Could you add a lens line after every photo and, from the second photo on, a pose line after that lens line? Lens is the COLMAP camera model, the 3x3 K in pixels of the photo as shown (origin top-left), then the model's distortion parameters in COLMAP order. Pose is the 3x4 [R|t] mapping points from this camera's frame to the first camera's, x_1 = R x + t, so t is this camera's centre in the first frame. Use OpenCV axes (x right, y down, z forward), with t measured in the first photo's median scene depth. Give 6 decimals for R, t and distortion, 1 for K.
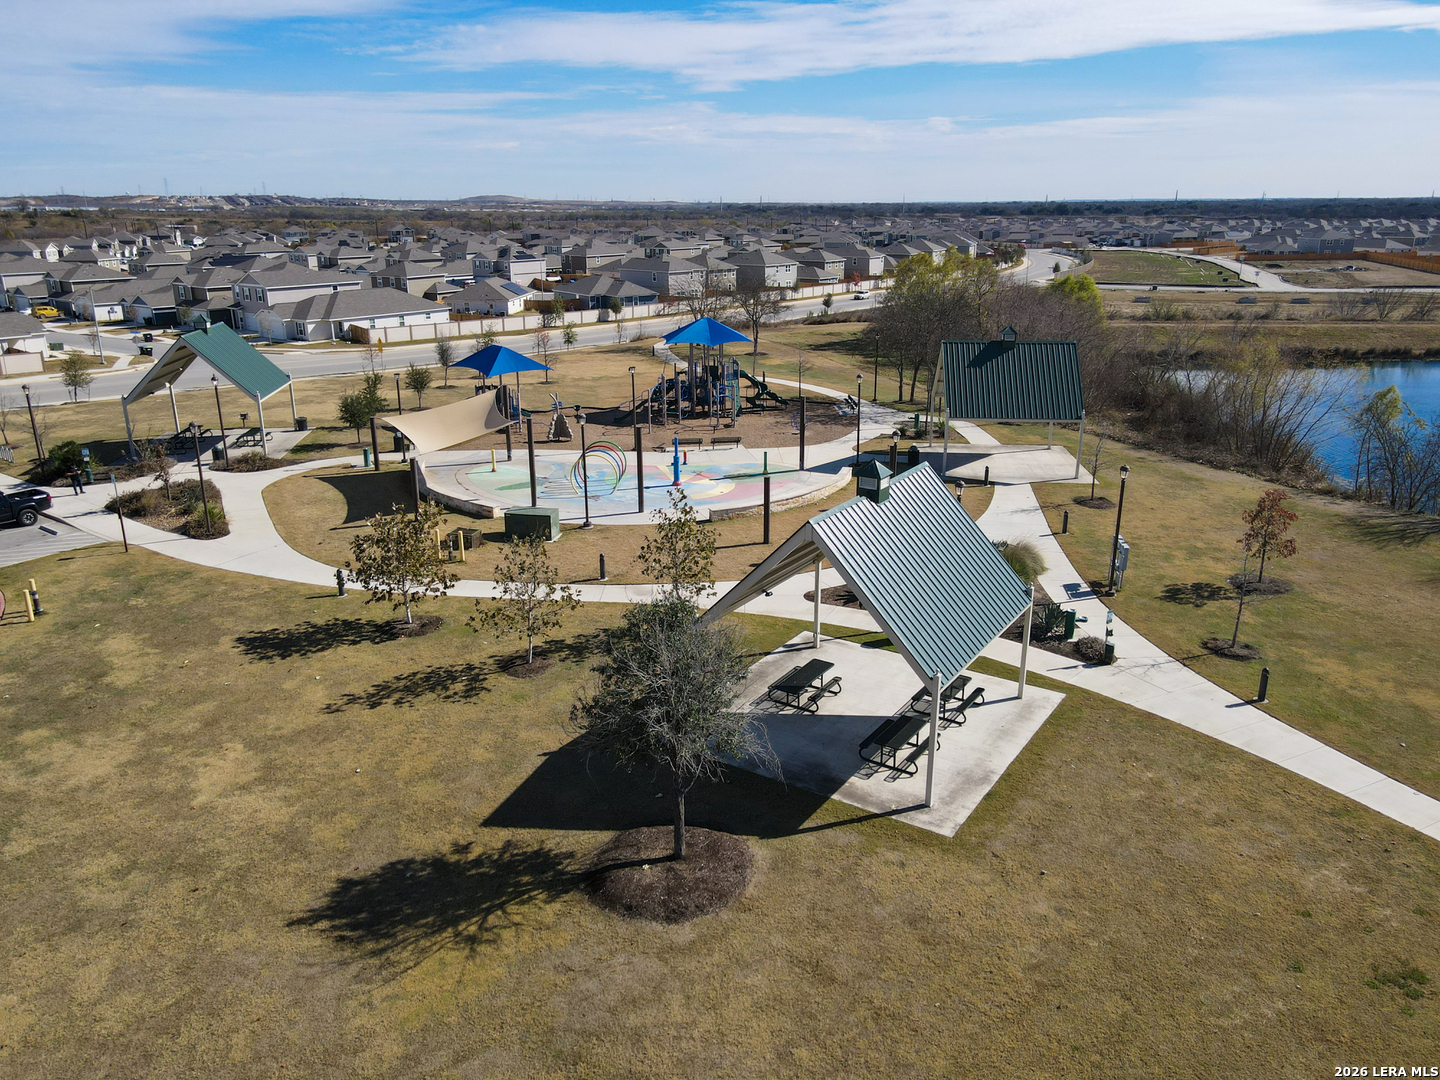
lens RADIAL K [[1054.5, 0, 709.7], [0, 1054.5, 531.1], [0, 0, 1]] dist [0.009686, 0.022344]
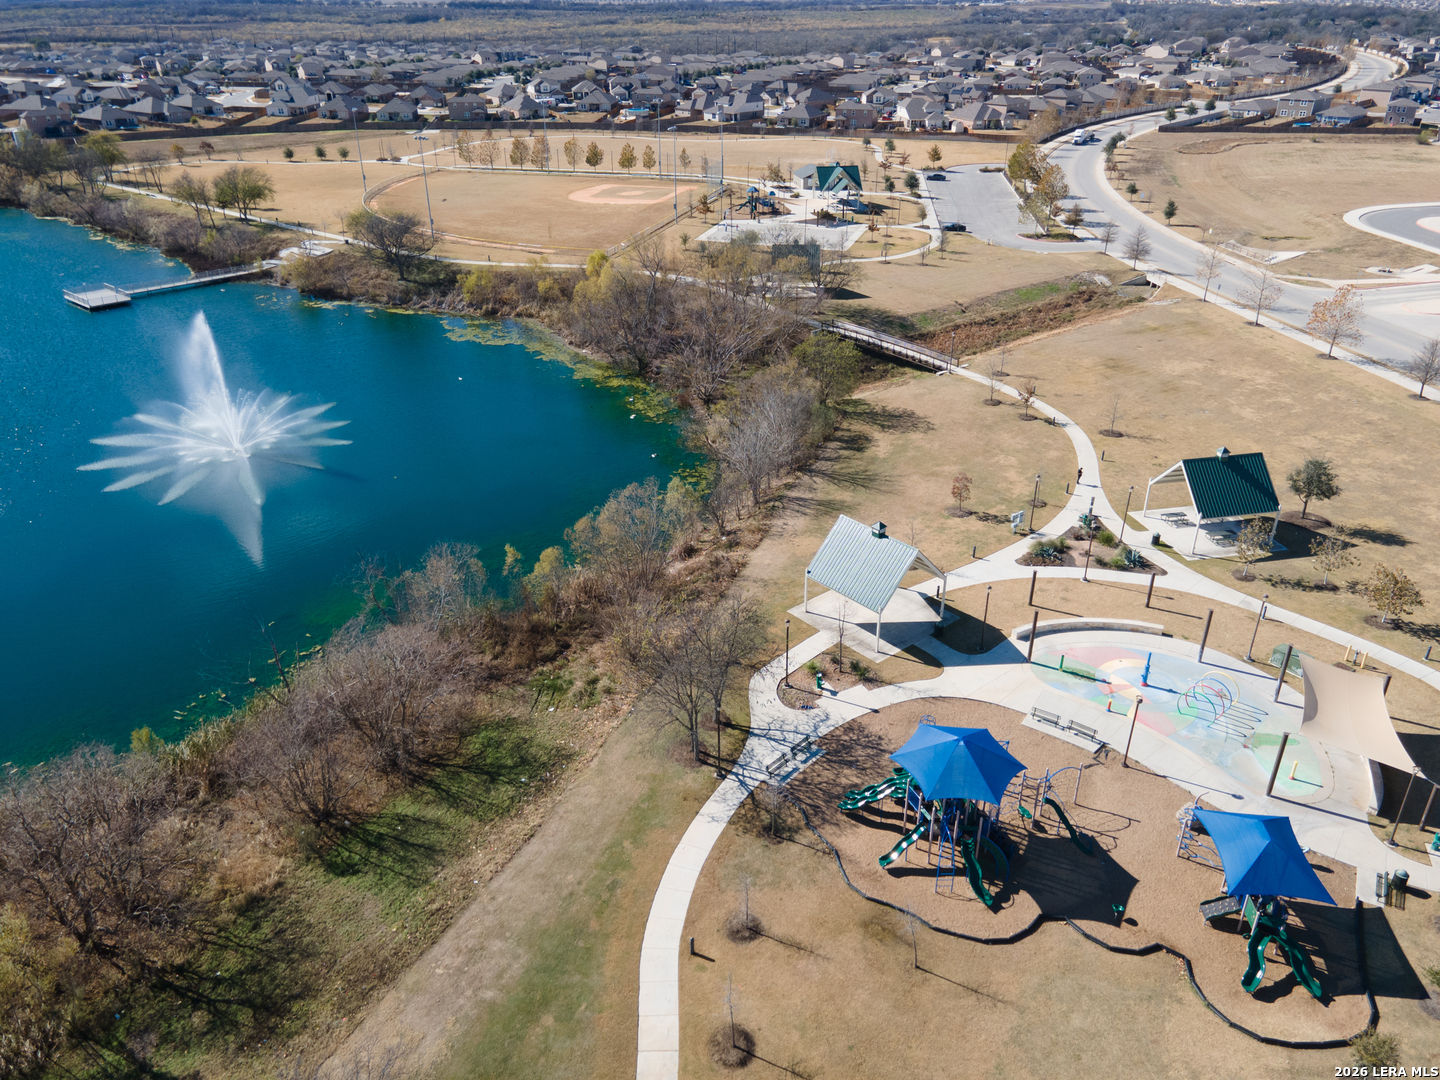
lens RADIAL K [[1054.5, 0, 709.7], [0, 1054.5, 531.1], [0, 0, 1]] dist [0.009686, 0.022344]
pose [[-0.713836, -0.315213, 0.625363, -0.619628], [0.222840, 0.744324, 0.629542, -1.732646], [-0.663913, 0.588746, -0.461083, 2.881974]]
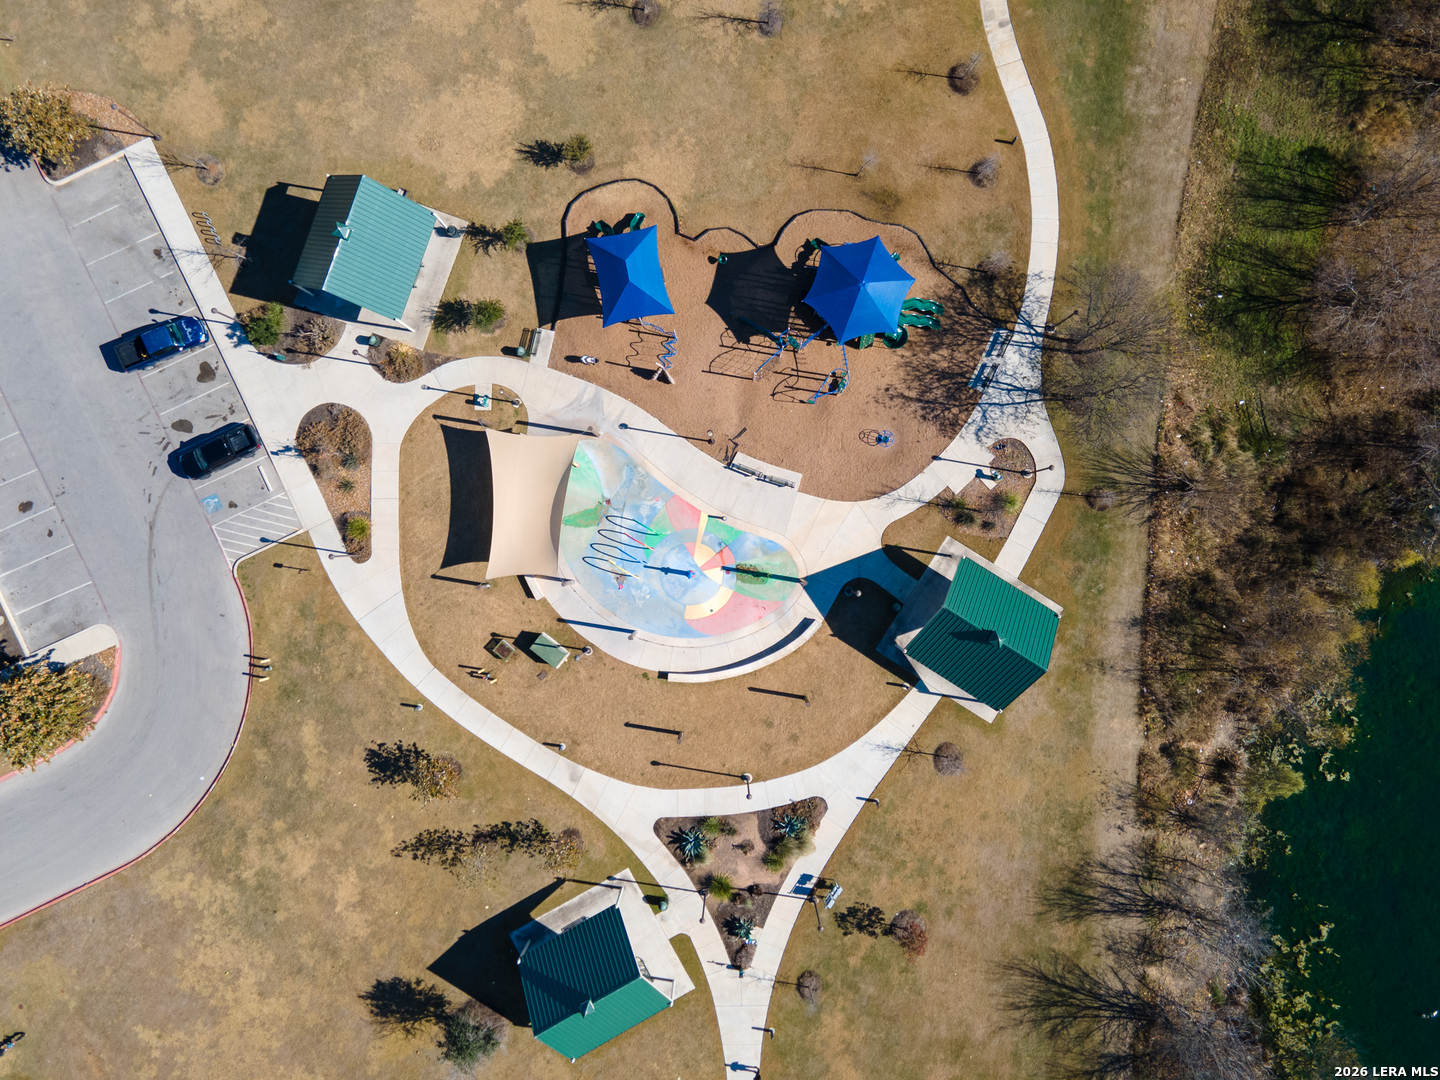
lens RADIAL K [[1054.5, 0, 709.7], [0, 1054.5, 531.1], [0, 0, 1]] dist [0.009686, 0.022344]
pose [[0.893255, 0.449204, -0.017628, -0.018288], [-0.124253, 0.284385, 0.950624, -2.027100], [0.432038, -0.846960, 0.309843, 1.051595]]
